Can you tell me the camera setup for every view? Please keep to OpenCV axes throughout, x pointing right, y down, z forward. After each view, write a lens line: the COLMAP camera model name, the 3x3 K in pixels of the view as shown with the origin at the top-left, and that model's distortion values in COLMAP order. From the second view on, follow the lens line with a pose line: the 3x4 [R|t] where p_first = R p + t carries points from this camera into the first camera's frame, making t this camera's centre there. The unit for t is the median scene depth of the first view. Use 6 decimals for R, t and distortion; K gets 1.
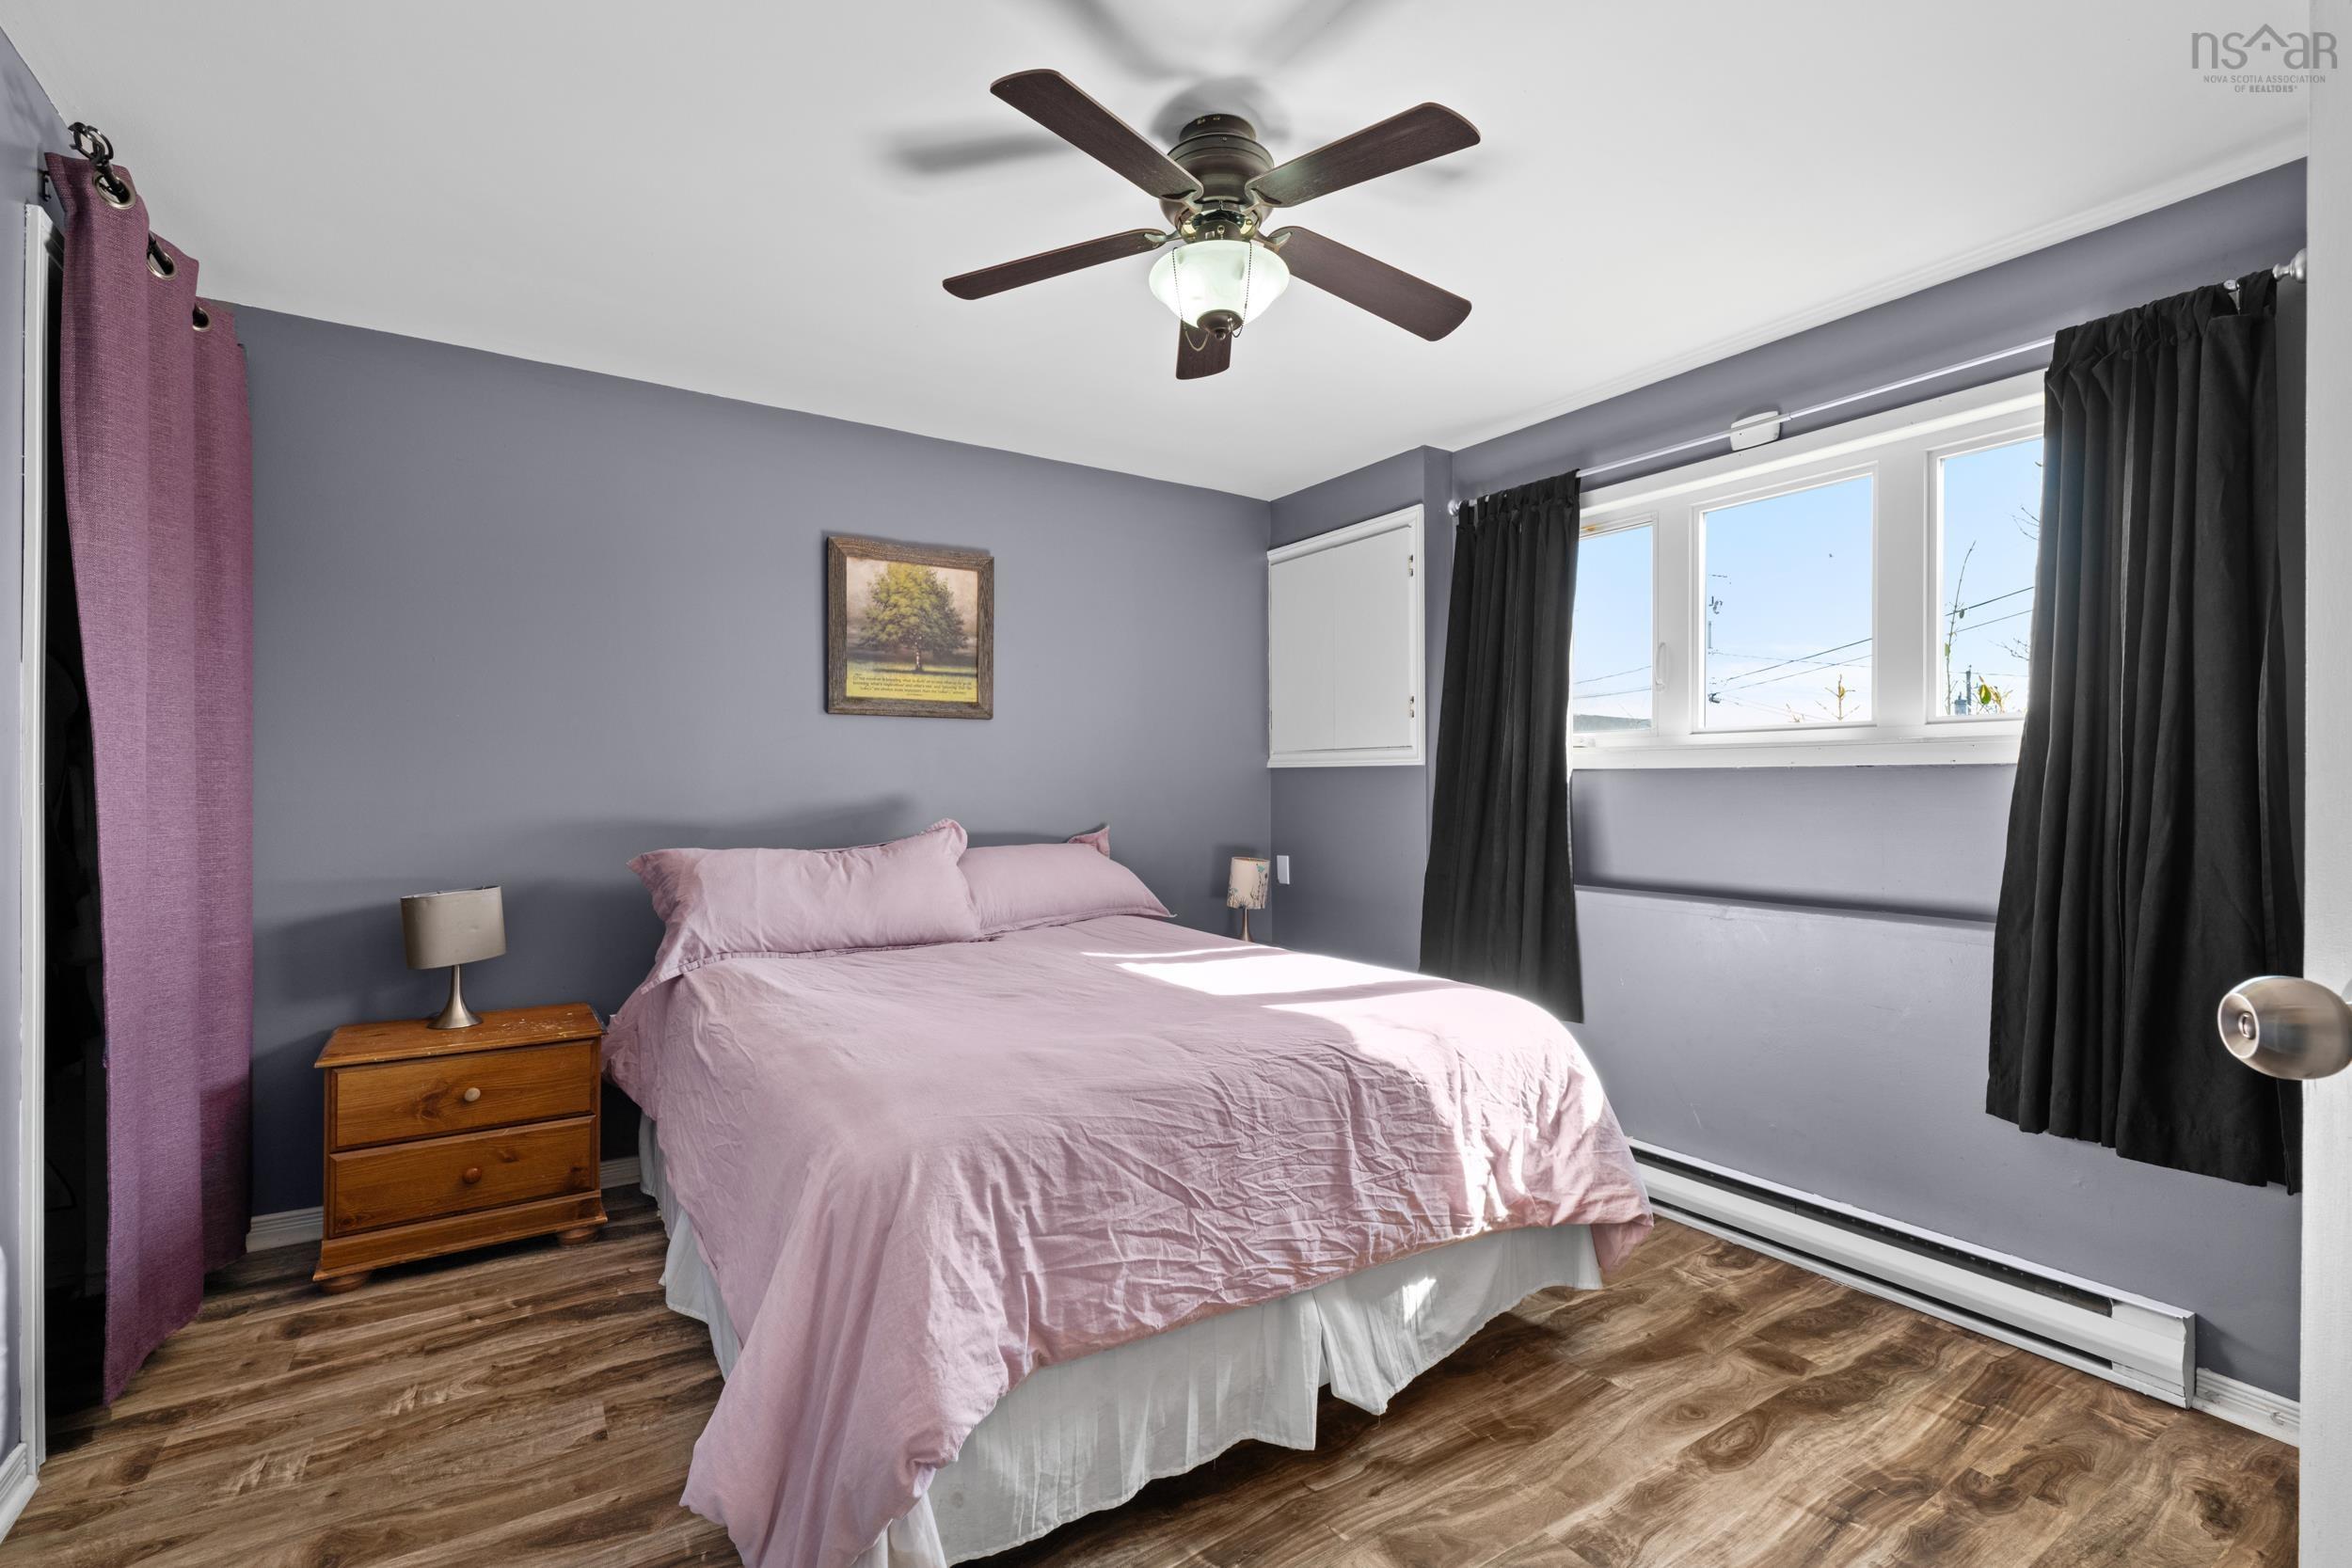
lens RADIAL K [[1067.1, 0, 1175.1], [0, 1067.1, 790.1], [0, 0, 1]] dist [0.002669, -0.000583]
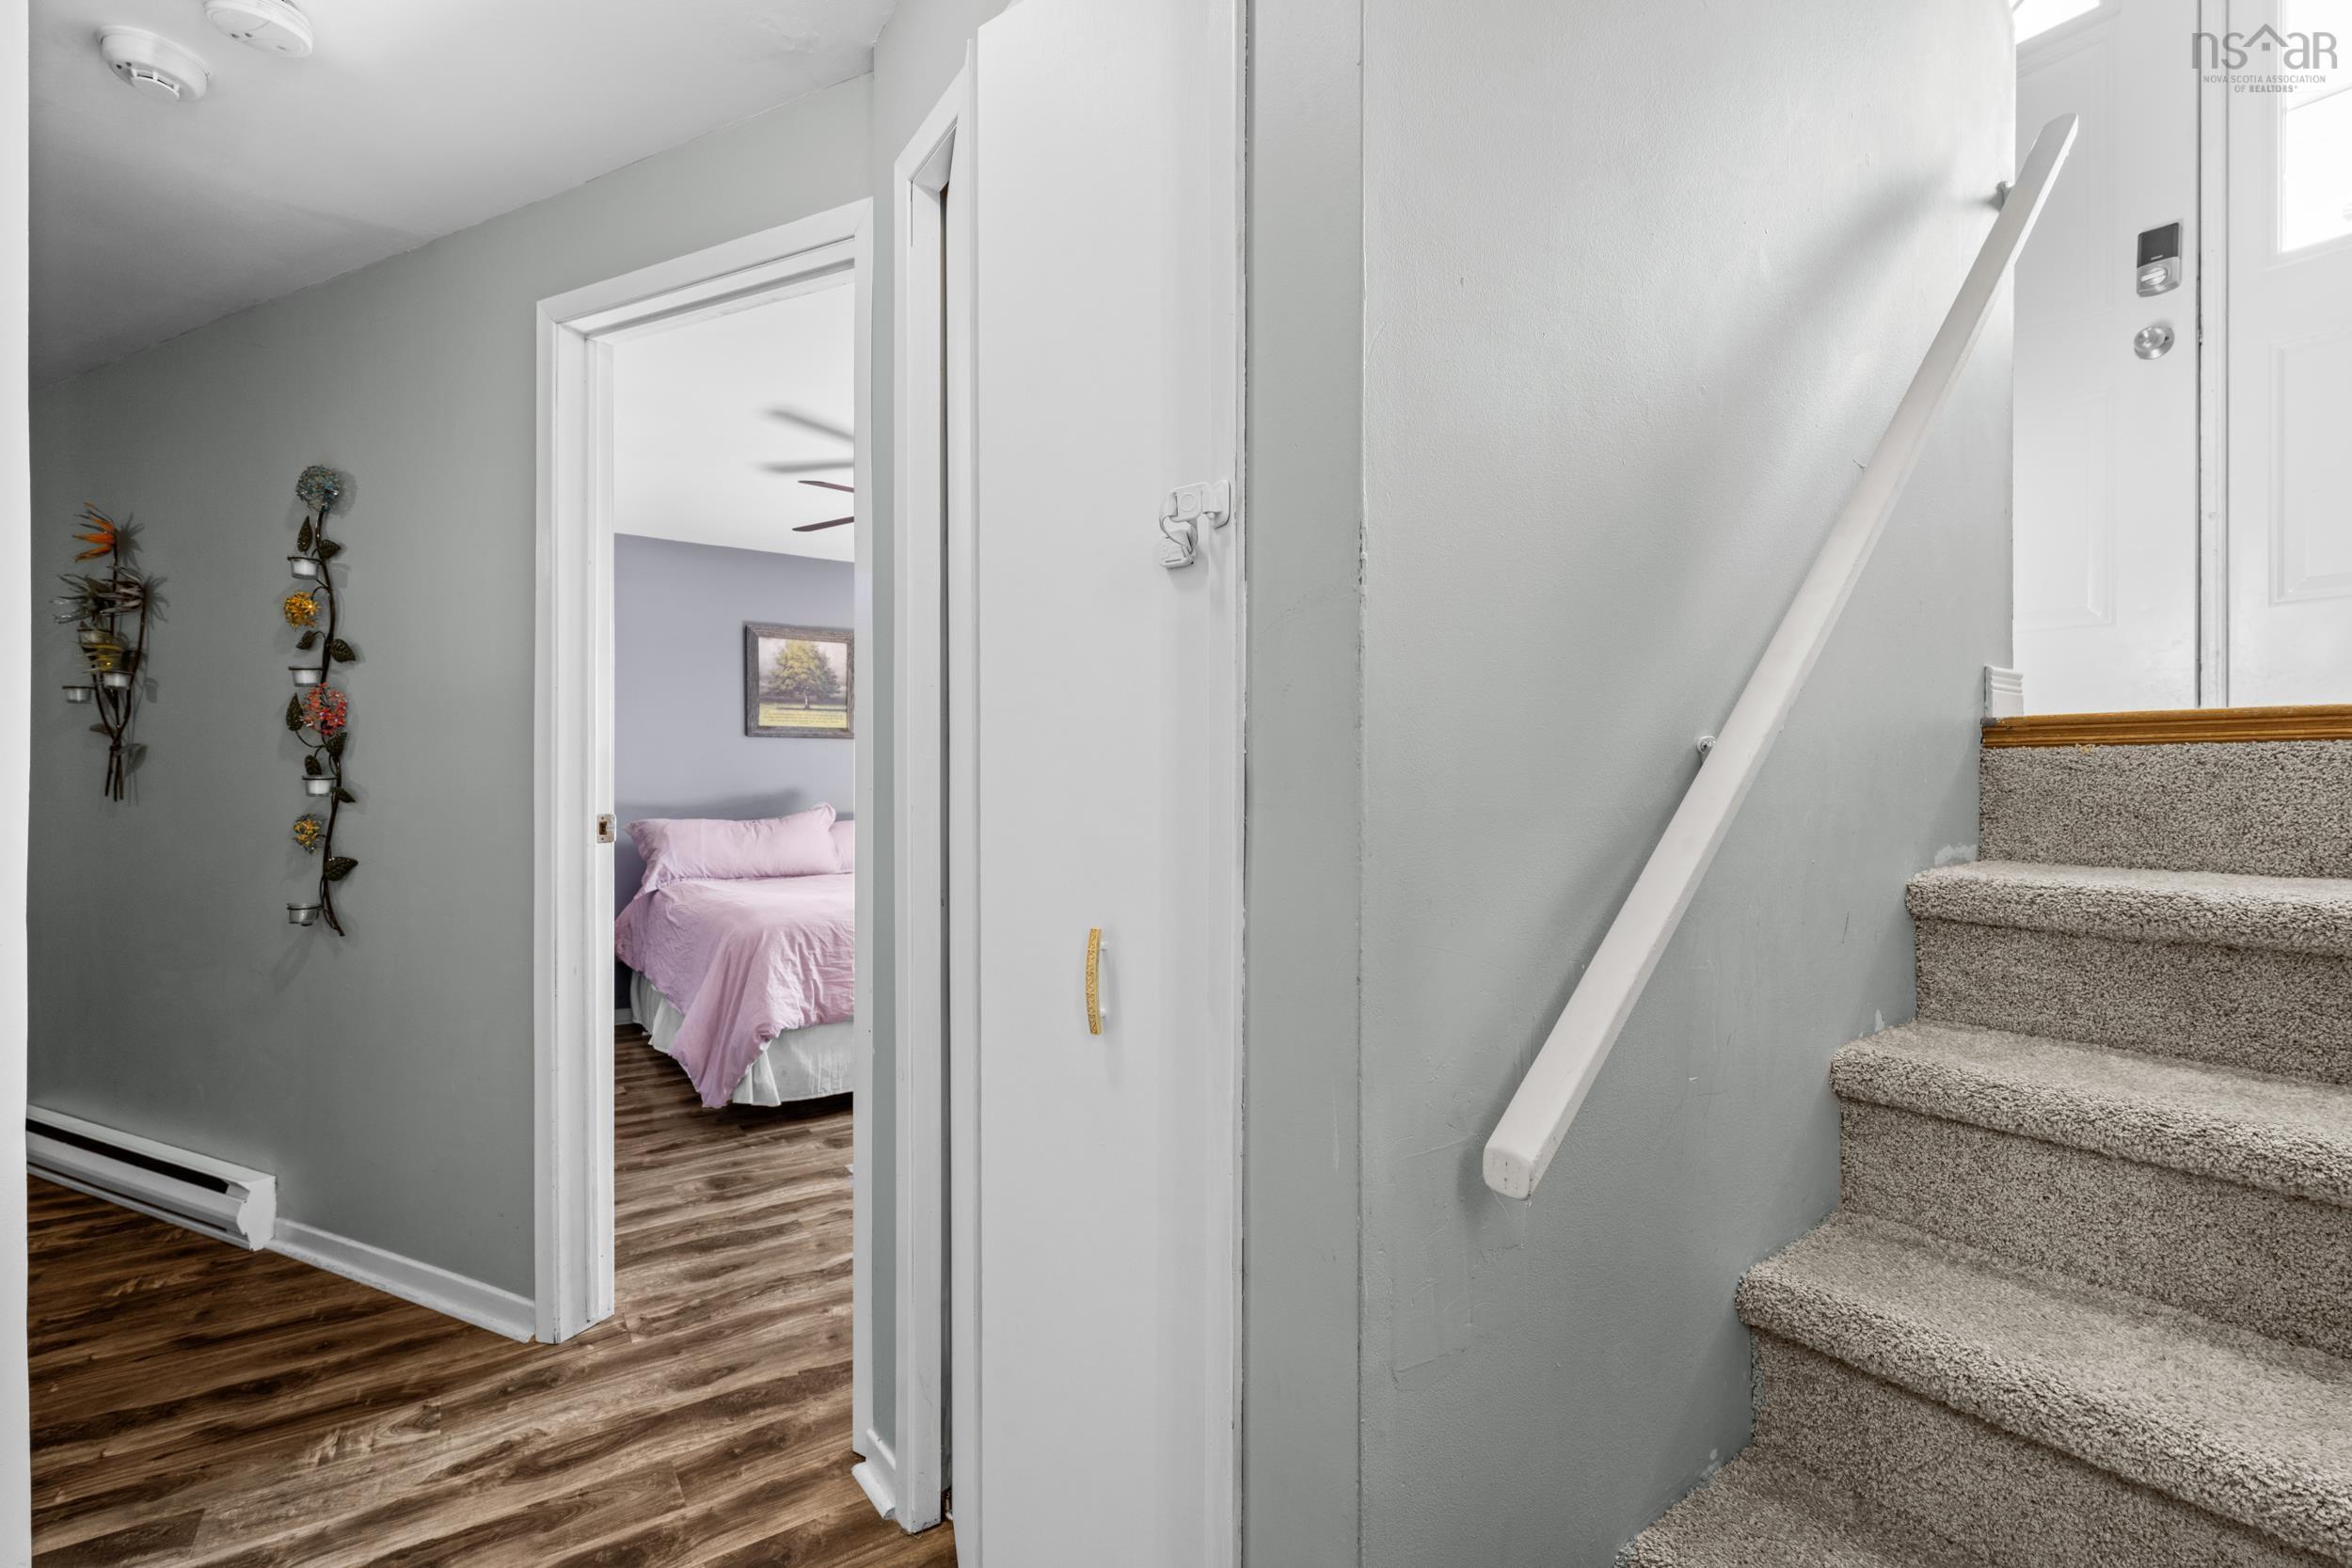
lens RADIAL K [[1067.1, 0, 1176.8], [0, 1067.1, 787.4], [0, 0, 1]] dist [0.002669, -0.000583]
pose [[0.999158, -0.004497, 0.040781, 0.306389], [0.004664, 0.999981, -0.004004, 0.016665], [-0.040762, 0.004191, 0.999160, -0.756202]]
